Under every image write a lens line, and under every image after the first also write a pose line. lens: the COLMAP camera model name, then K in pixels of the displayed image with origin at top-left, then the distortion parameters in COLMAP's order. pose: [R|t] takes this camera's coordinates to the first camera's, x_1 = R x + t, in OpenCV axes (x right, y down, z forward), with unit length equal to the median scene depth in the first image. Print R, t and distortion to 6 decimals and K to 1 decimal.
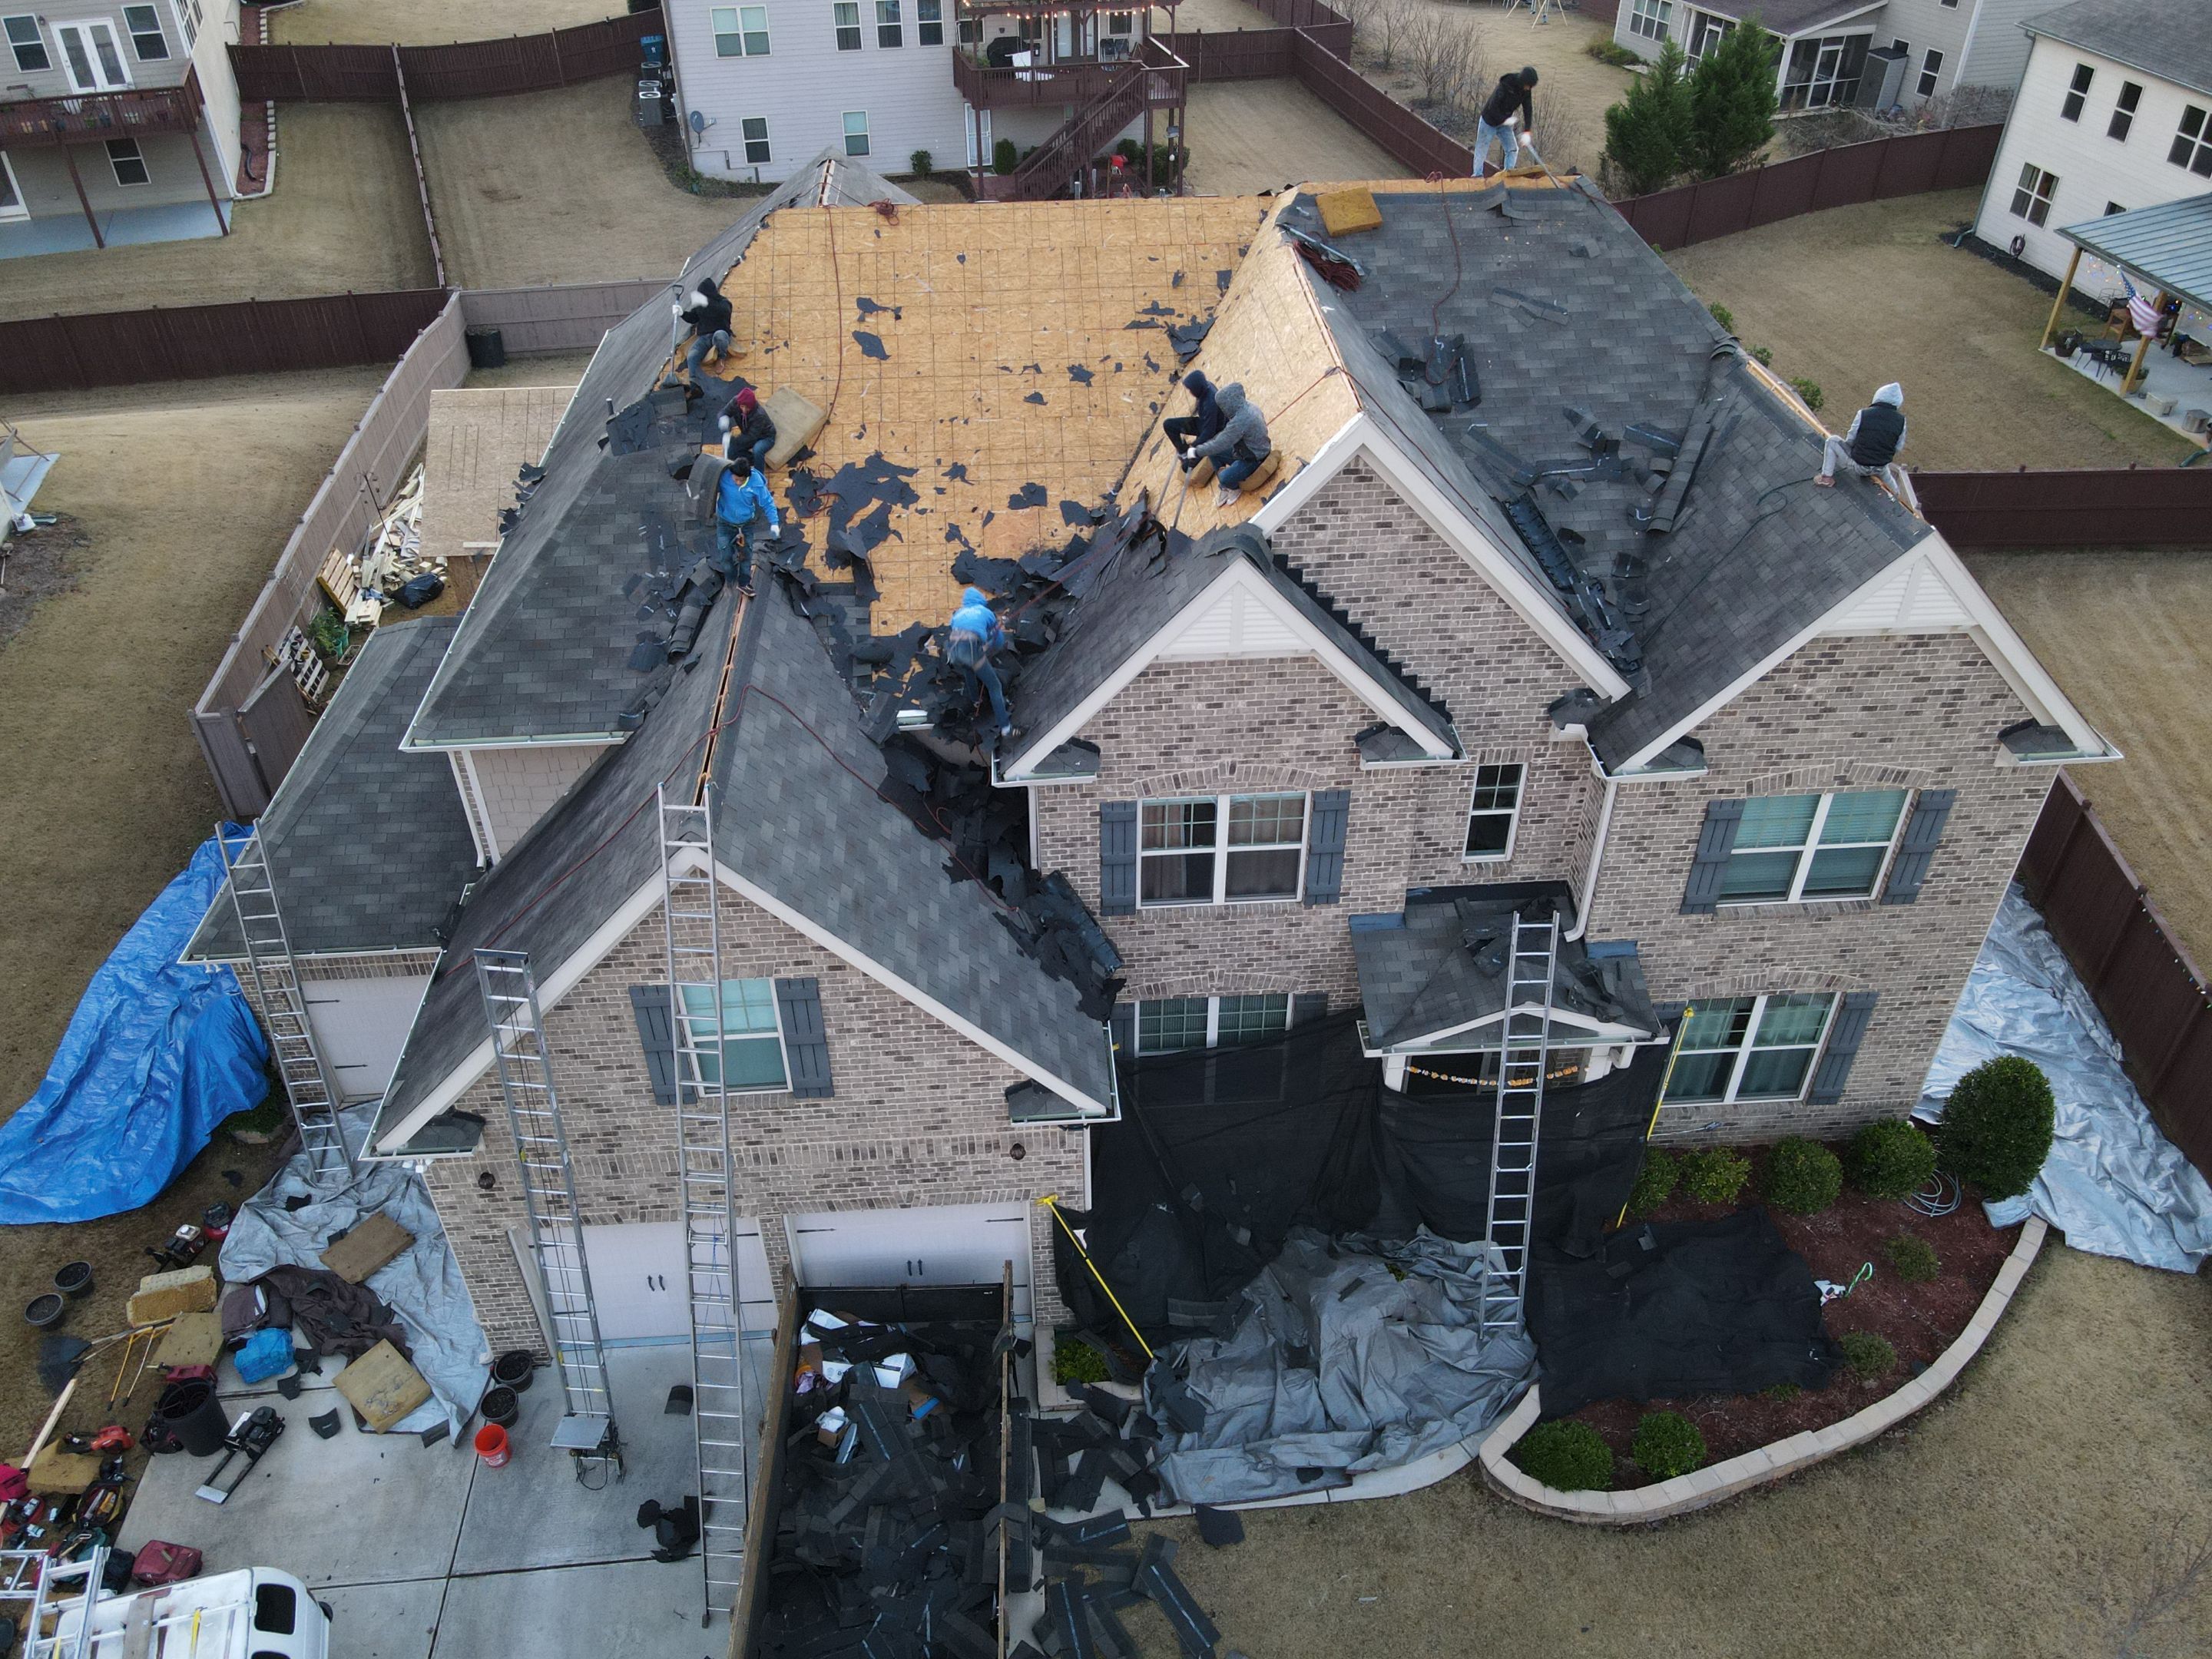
lens RADIAL K [[1602.2, 0, 1105.1], [0, 1602.2, 840.6], [0, 0, 1]] dist [0.013719, 0.001793]
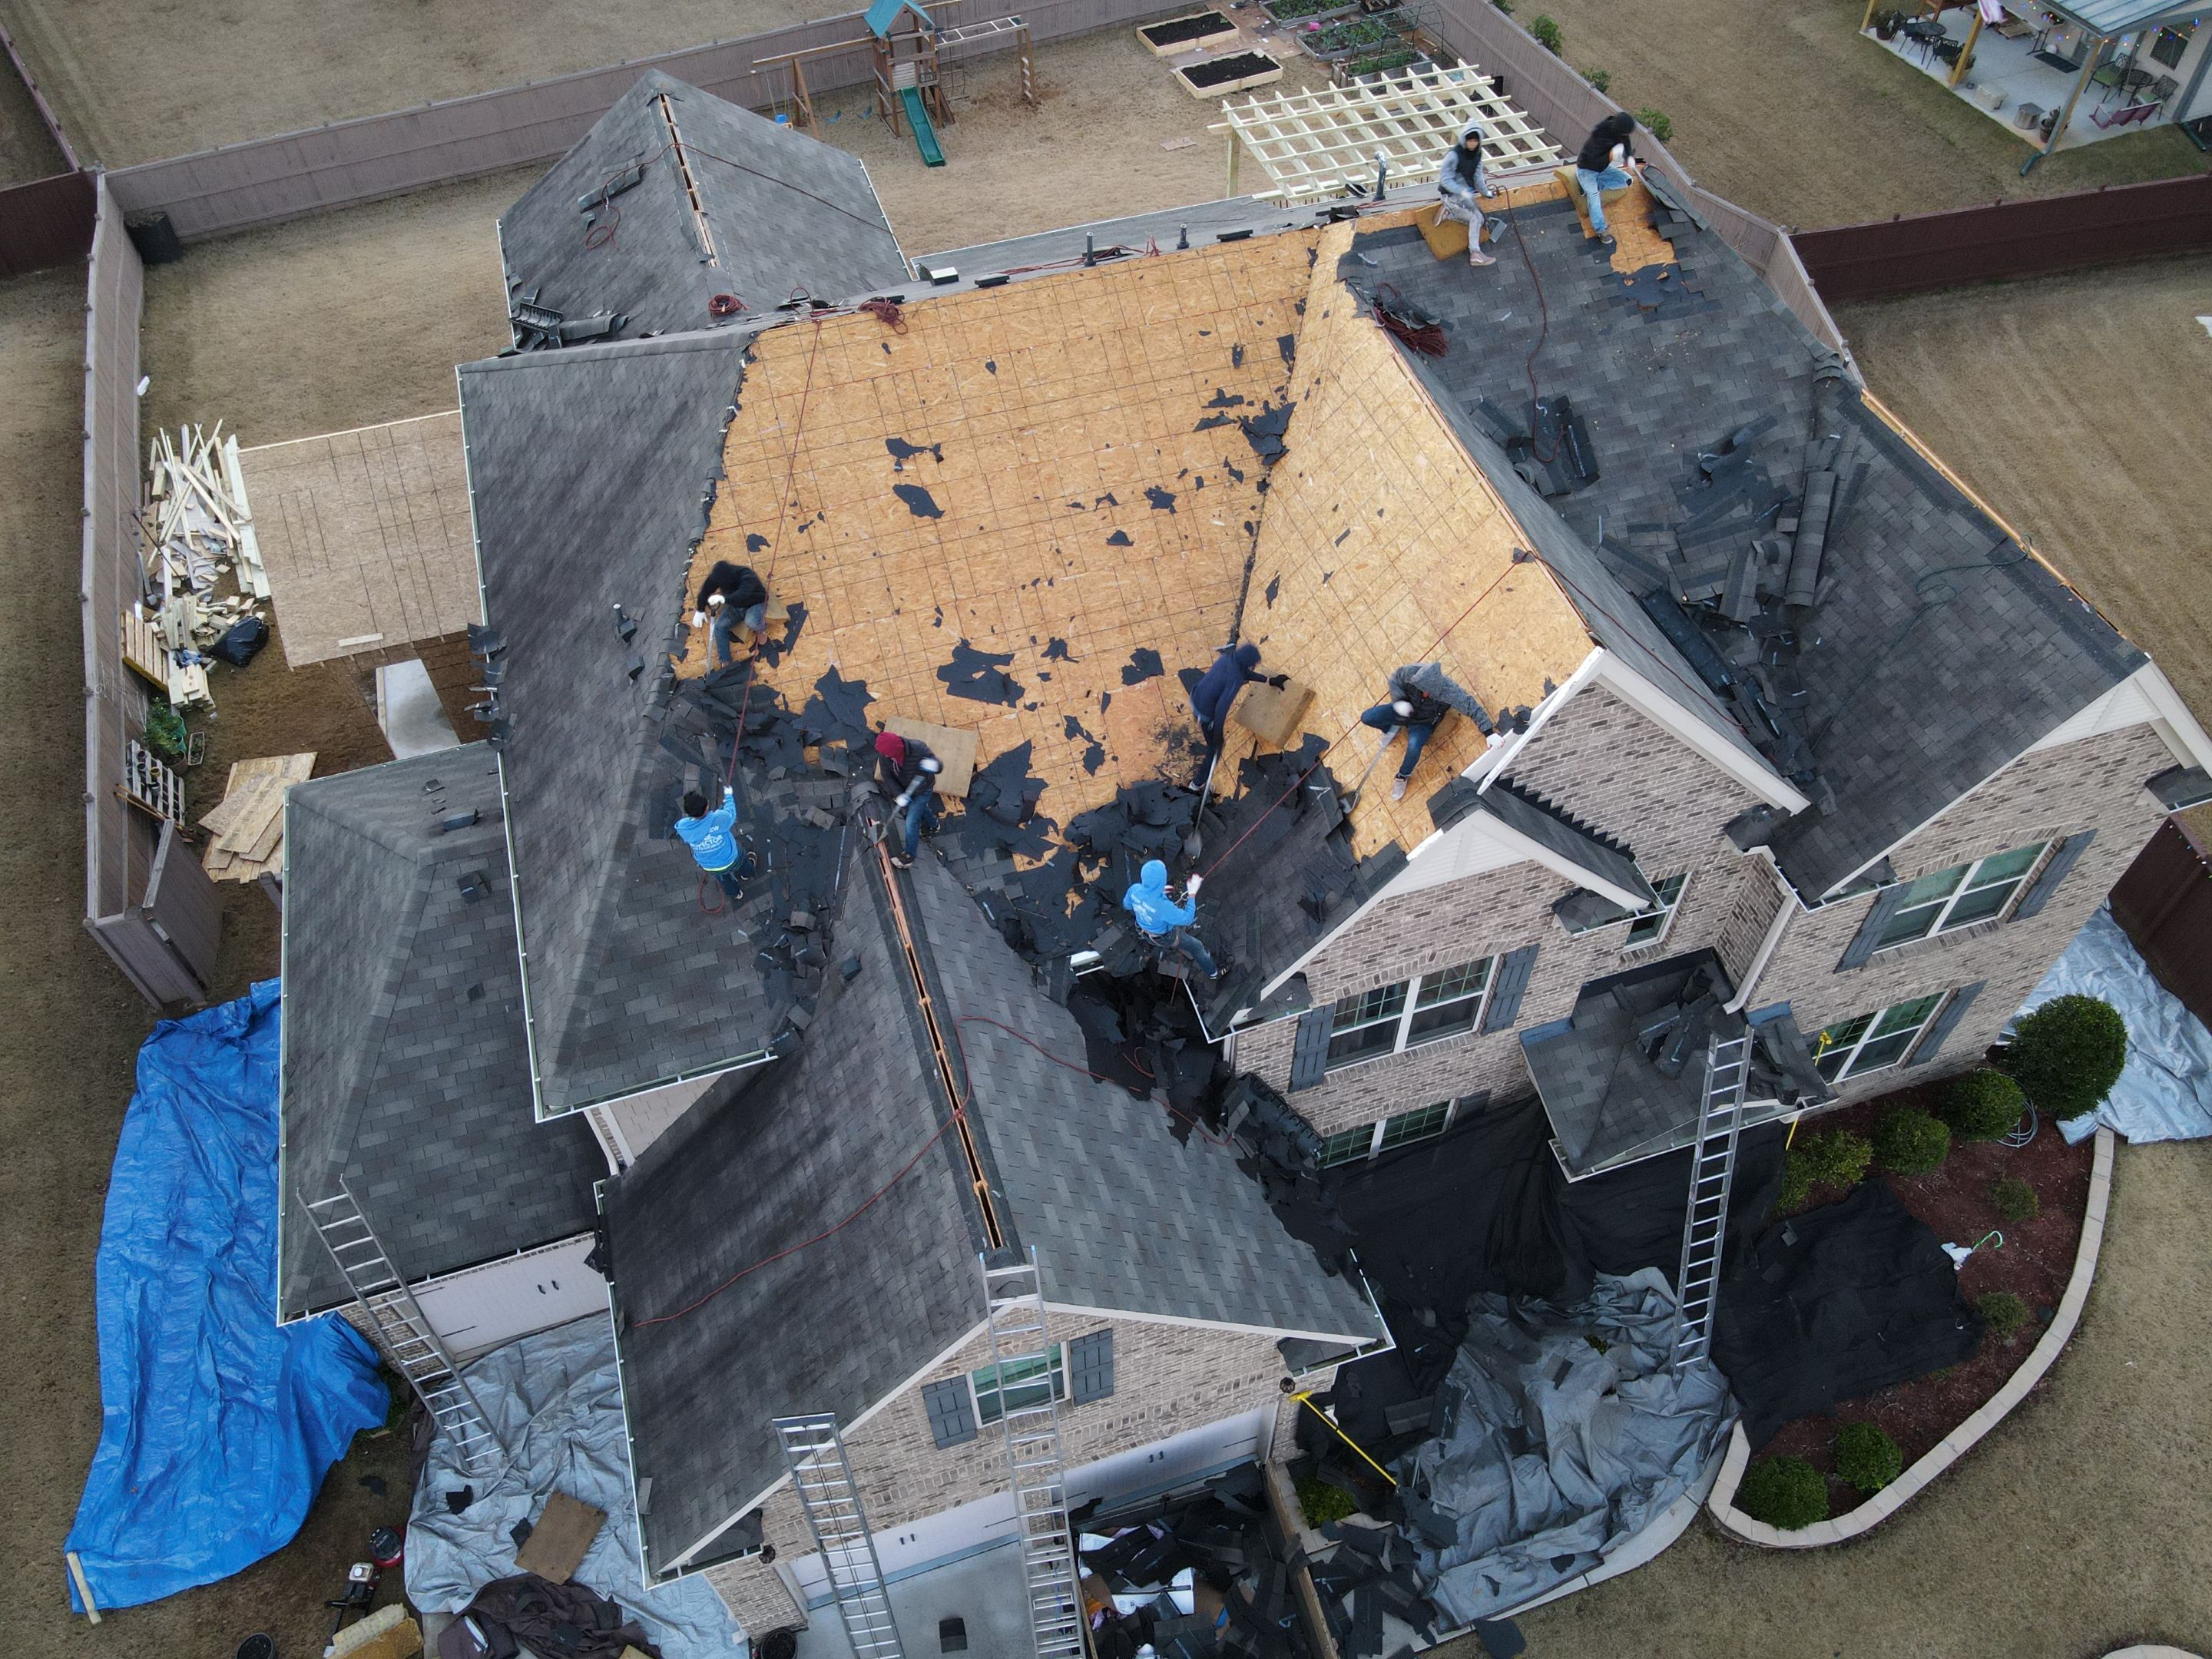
lens RADIAL K [[1602.2, 0, 1105.1], [0, 1602.2, 840.6], [0, 0, 1]] dist [0.013719, 0.001793]
pose [[0.972147, -0.186968, 0.141328, -0.209852], [0.149434, 0.959003, 0.240797, -0.335075], [-0.180555, -0.212971, 0.960231, 0.119360]]
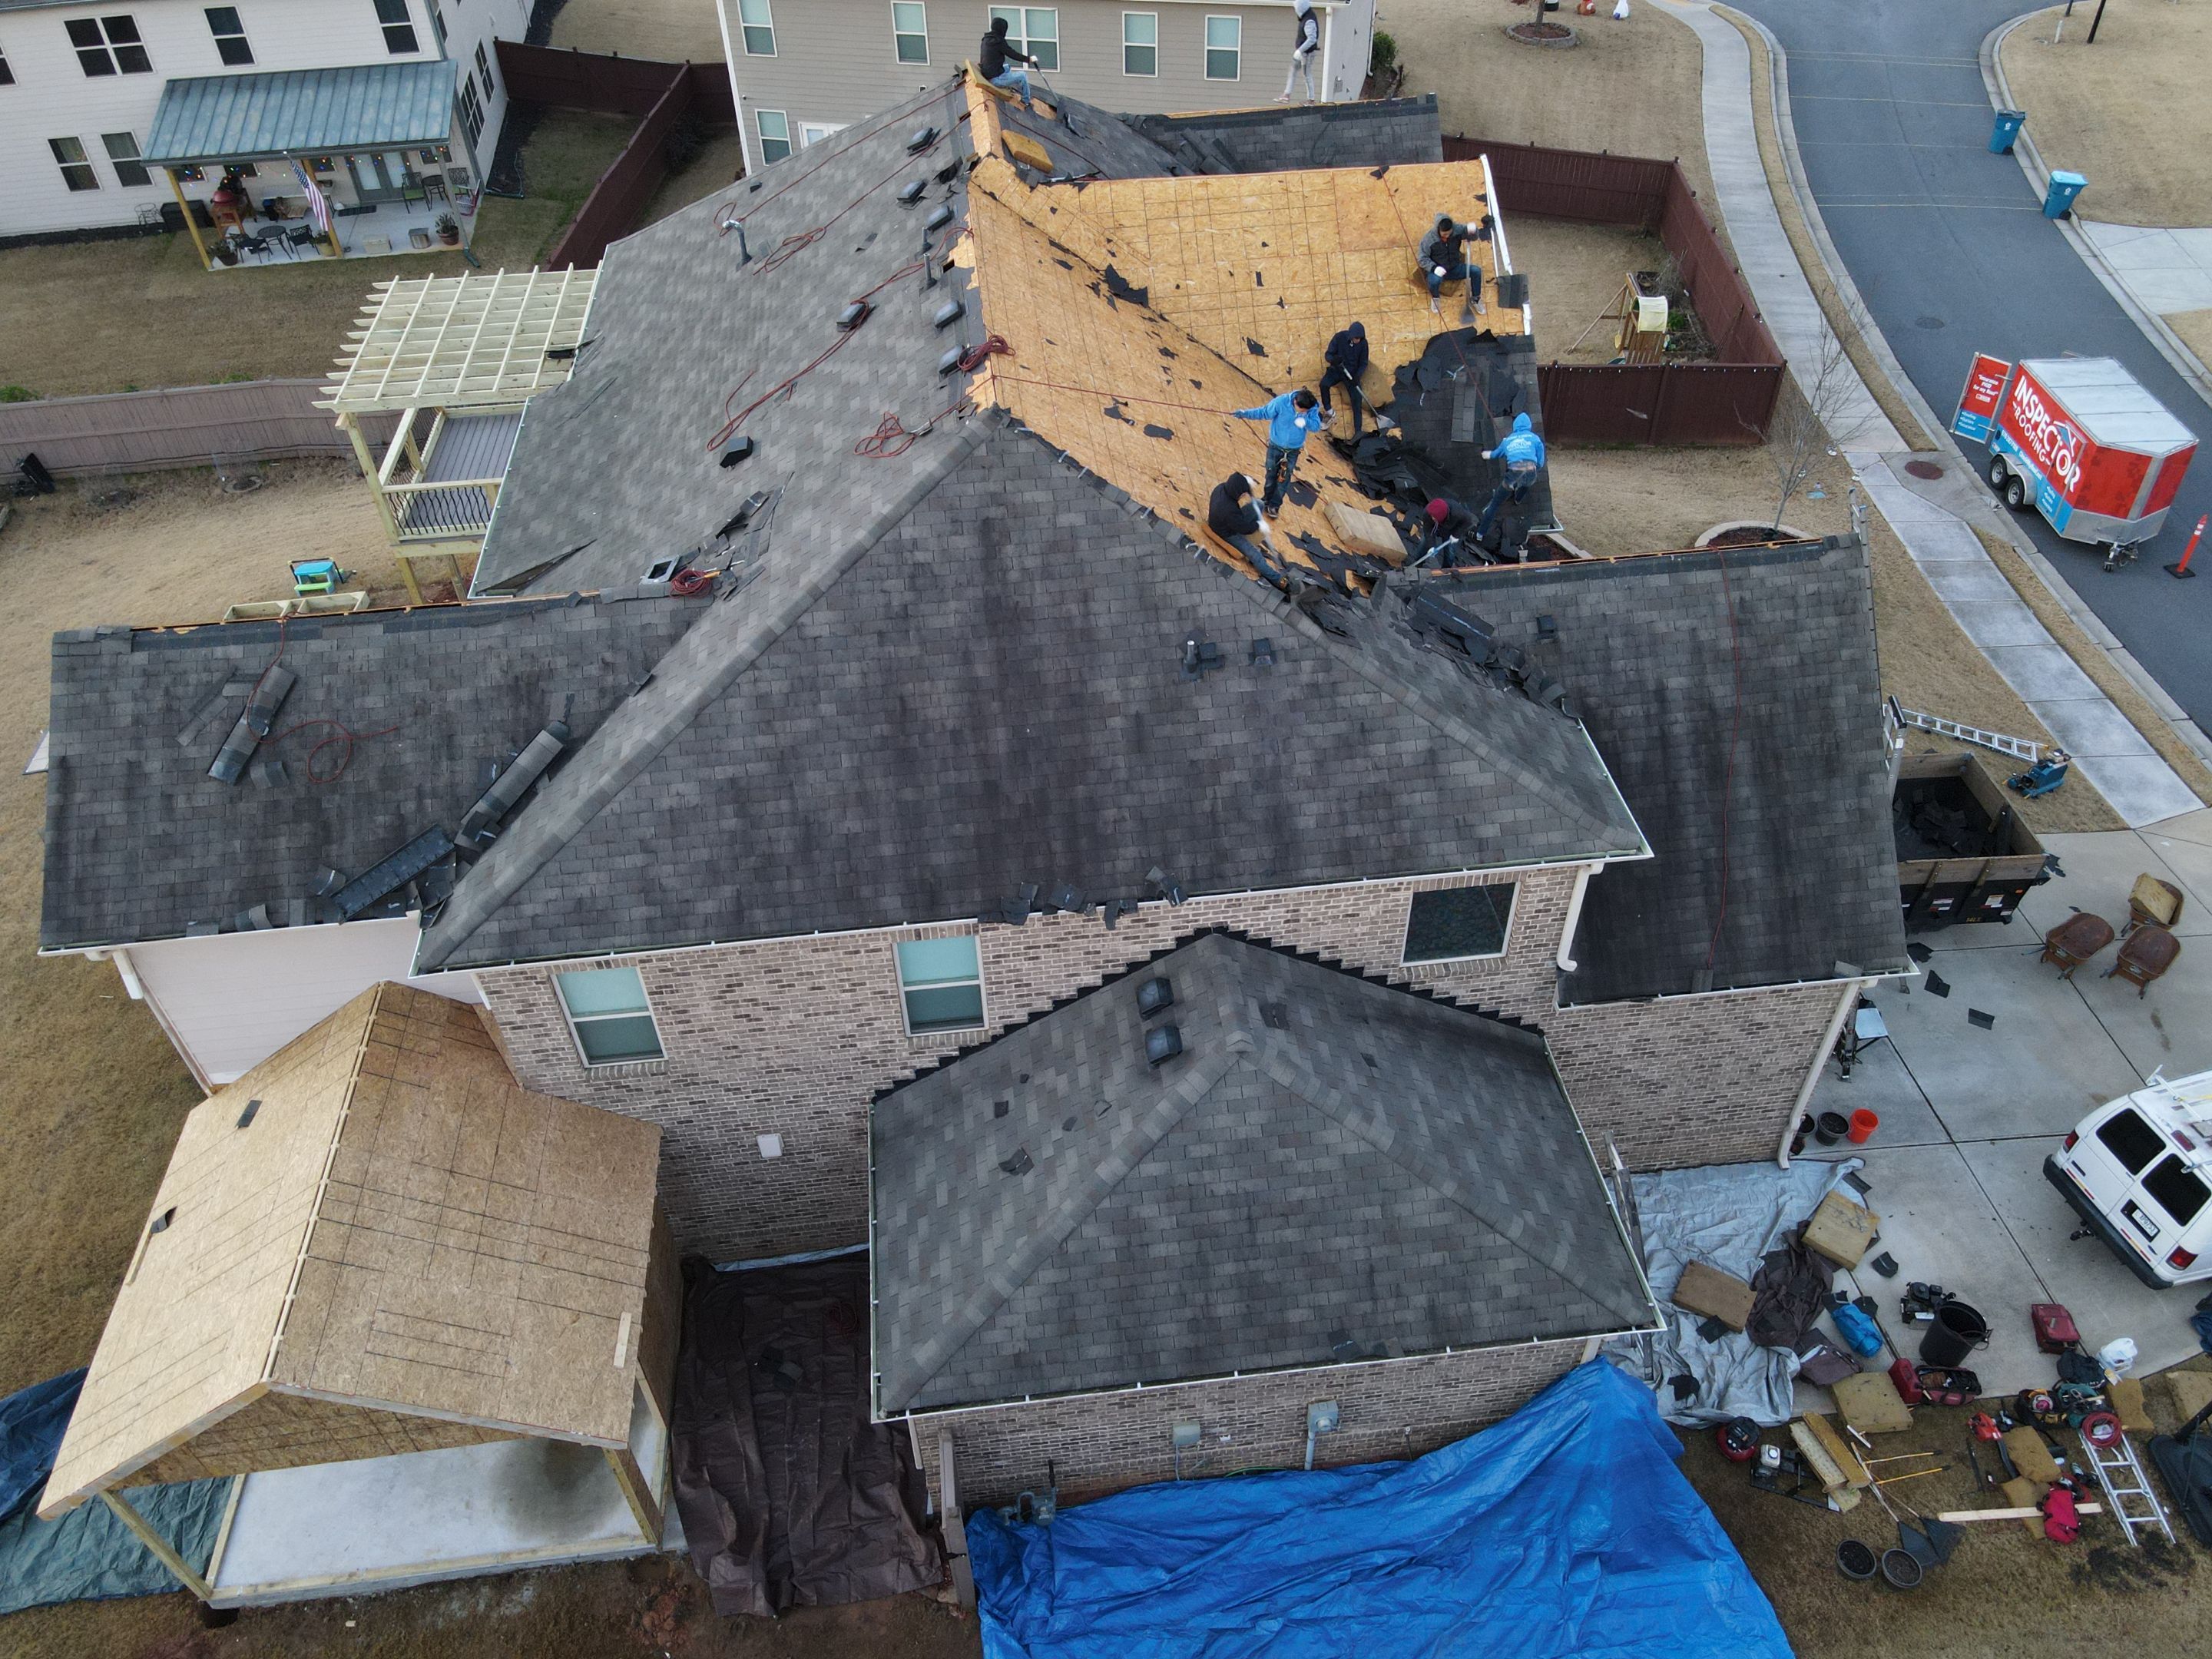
lens RADIAL K [[1602.2, 0, 1105.1], [0, 1602.2, 840.6], [0, 0, 1]] dist [0.013719, 0.001793]
pose [[-0.042736, -0.672985, 0.738421, -1.035797], [0.622155, 0.560373, 0.546722, -0.731244], [-0.781727, 0.482777, 0.394753, 0.787360]]
